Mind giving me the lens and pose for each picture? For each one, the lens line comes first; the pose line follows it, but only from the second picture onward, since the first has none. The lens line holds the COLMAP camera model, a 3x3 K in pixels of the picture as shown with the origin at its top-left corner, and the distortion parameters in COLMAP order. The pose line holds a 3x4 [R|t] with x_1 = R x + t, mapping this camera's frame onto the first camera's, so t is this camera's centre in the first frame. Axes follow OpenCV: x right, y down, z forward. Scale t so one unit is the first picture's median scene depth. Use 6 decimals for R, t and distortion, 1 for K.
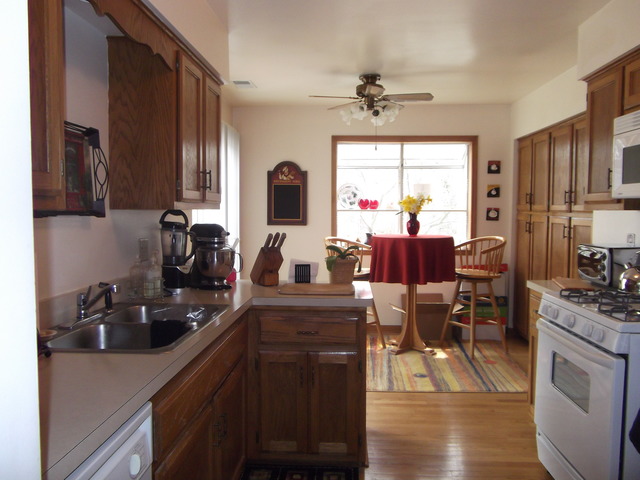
lens RADIAL K [[523.2, 0, 320.1], [0, 523.2, 241.7], [0, 0, 1]] dist [-0.036581, 0.002759]
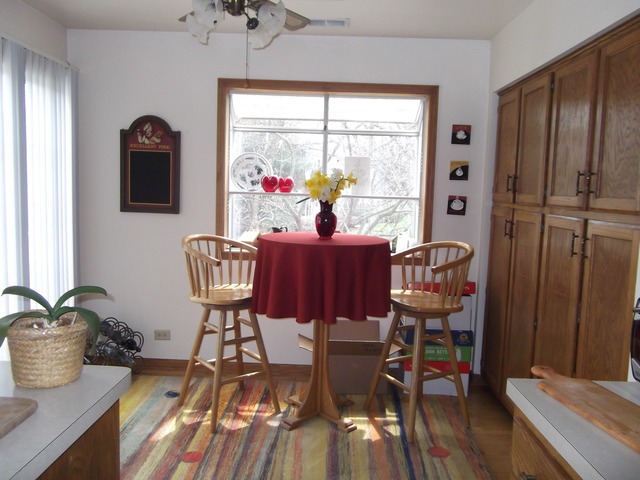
lens RADIAL K [[523.2, 0, 319.9], [0, 523.2, 237.8], [0, 0, 1]] dist [-0.036581, 0.002759]
pose [[0.998700, 0.027718, 0.042789, 0.134481], [-0.028992, 0.999146, 0.029448, -0.027408], [-0.041936, -0.030650, 0.998650, 0.353341]]
